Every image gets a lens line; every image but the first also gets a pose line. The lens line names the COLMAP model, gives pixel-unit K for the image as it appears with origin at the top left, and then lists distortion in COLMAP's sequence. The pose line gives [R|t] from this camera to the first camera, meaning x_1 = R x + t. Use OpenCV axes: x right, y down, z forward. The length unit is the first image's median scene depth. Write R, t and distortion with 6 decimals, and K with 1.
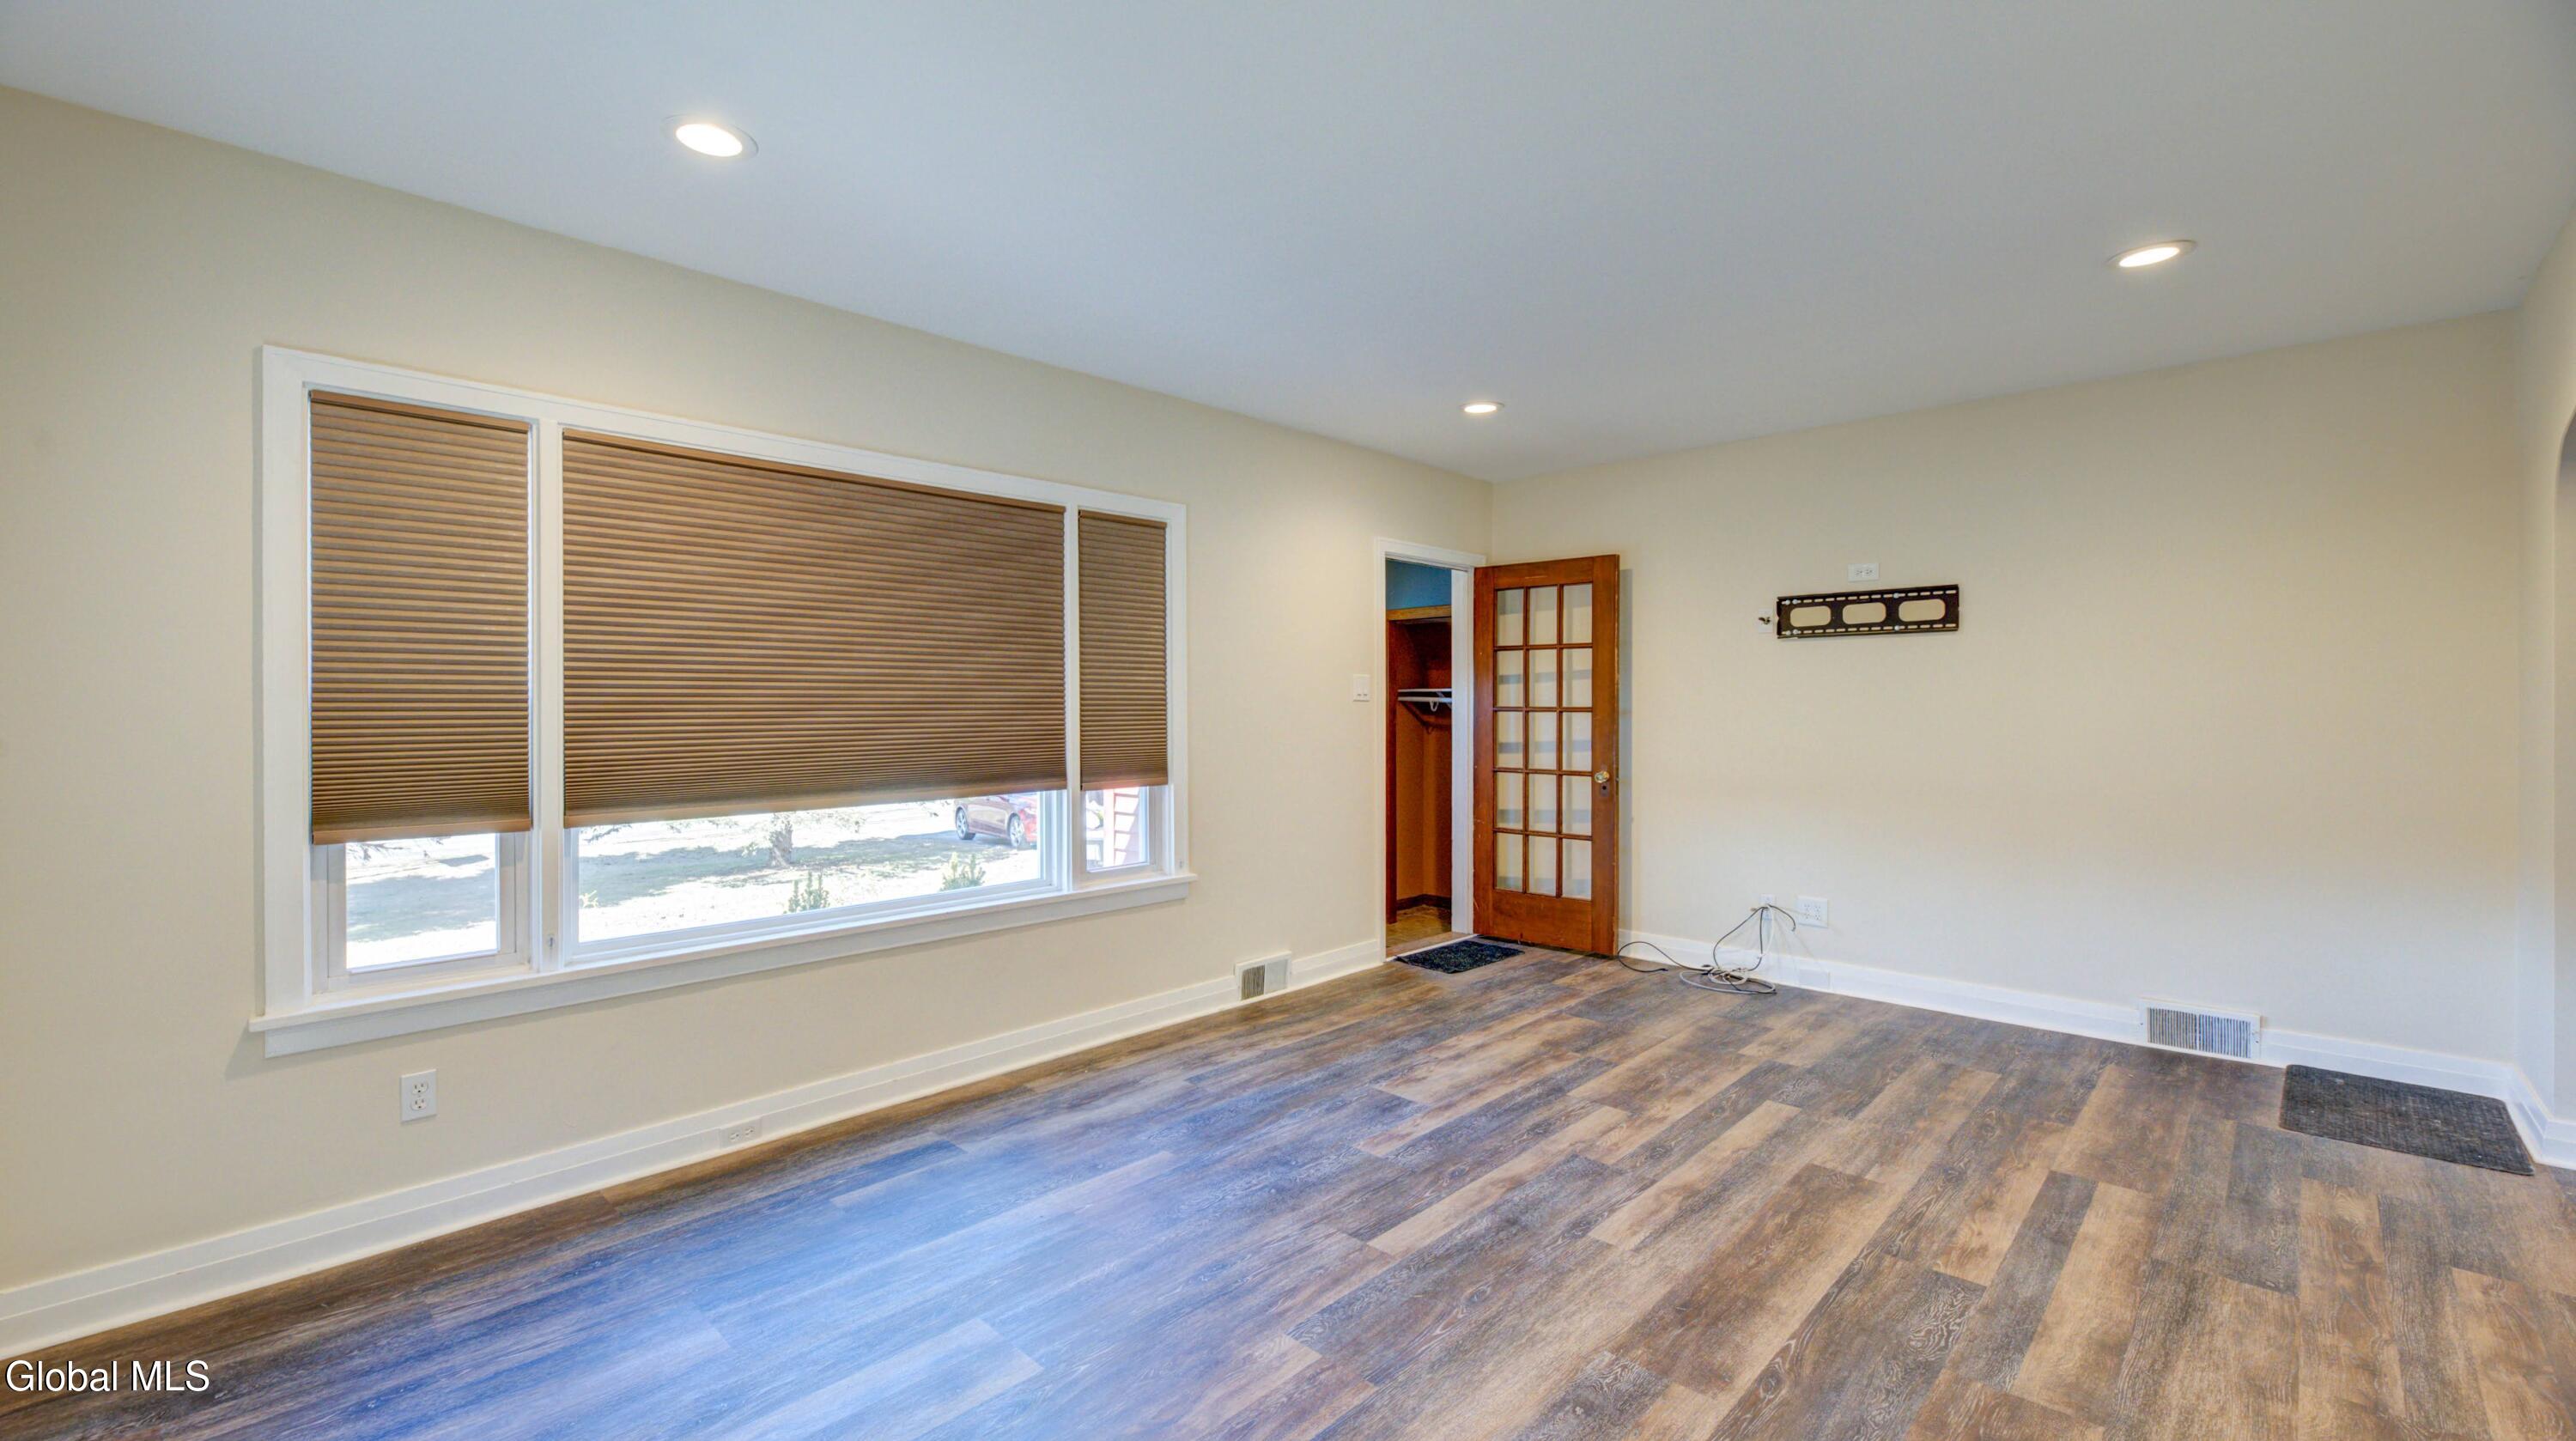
lens RADIAL K [[1072.2, 0, 1285.6], [0, 1072.2, 704.7], [0, 0, 1]] dist [-0.012506, -0.000001]
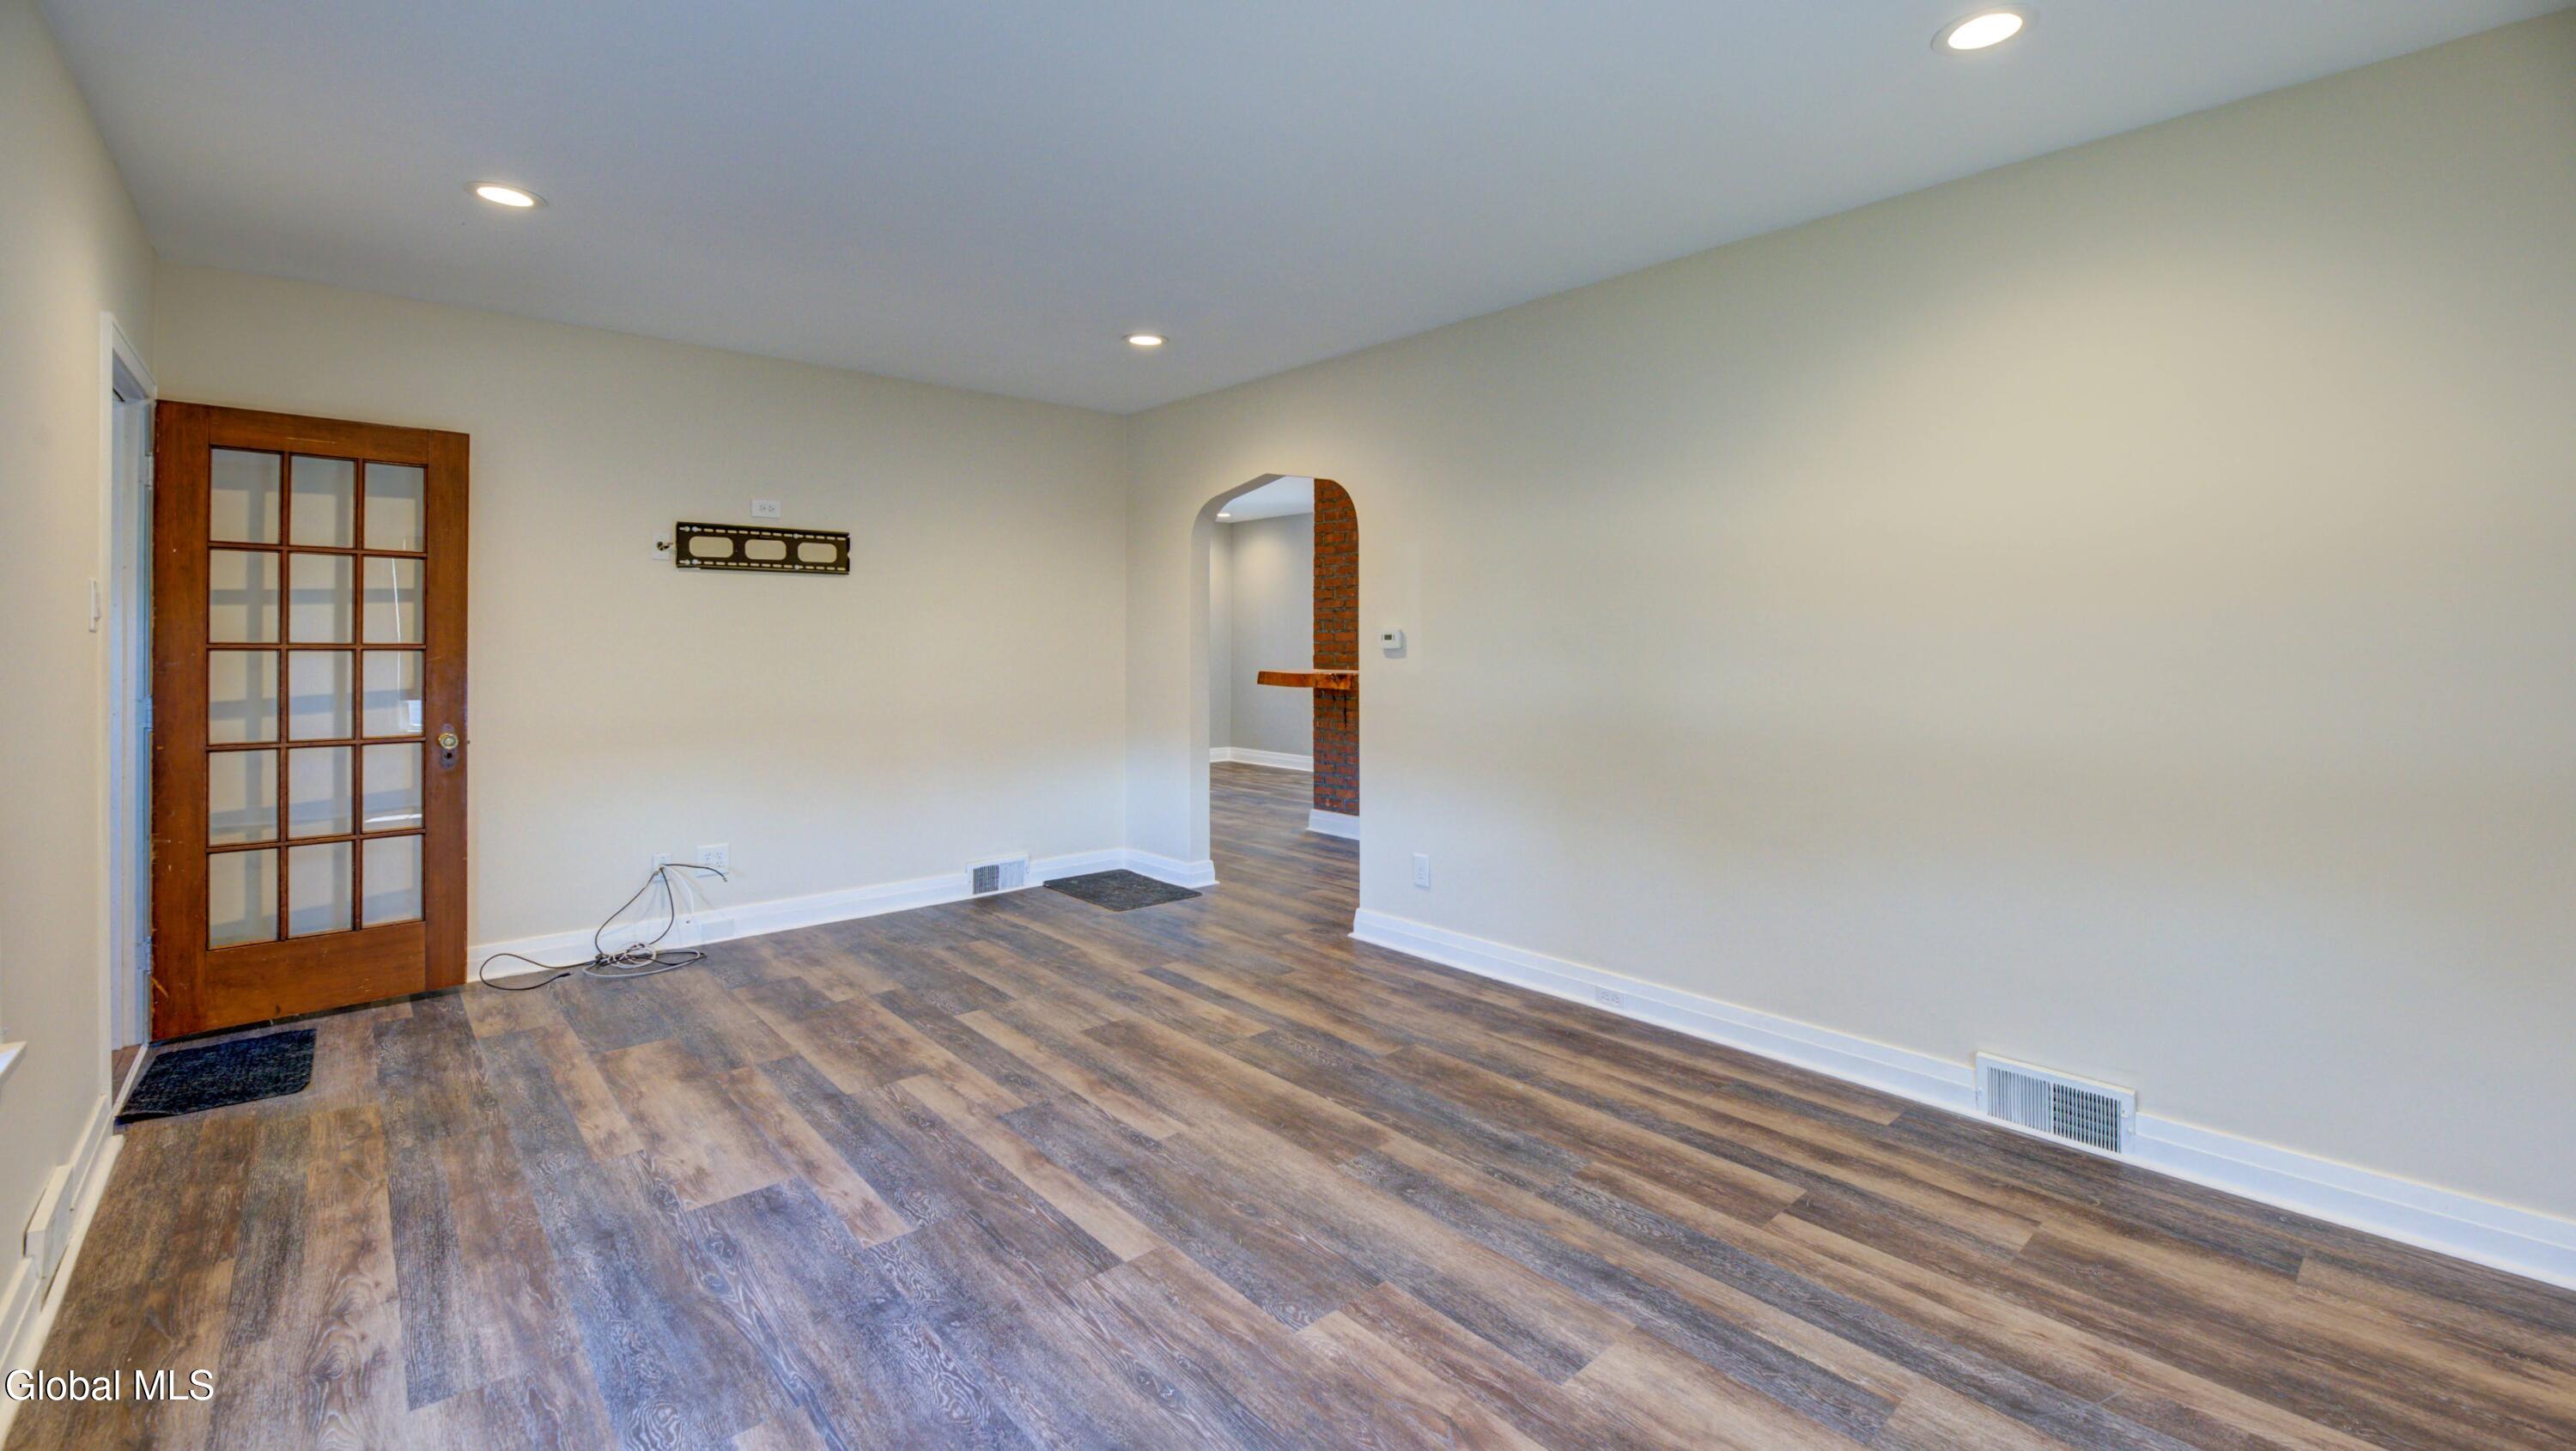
lens RADIAL K [[1064.1, 0, 1286.8], [0, 1064.1, 644.3], [0, 0, 1]] dist [0.001532, -0.005148]
pose [[0.073272, -0.002066, 0.997310, -0.492565], [-0.001629, 0.999996, 0.002191, 0.000460], [-0.997311, -0.001785, 0.073269, 0.513168]]
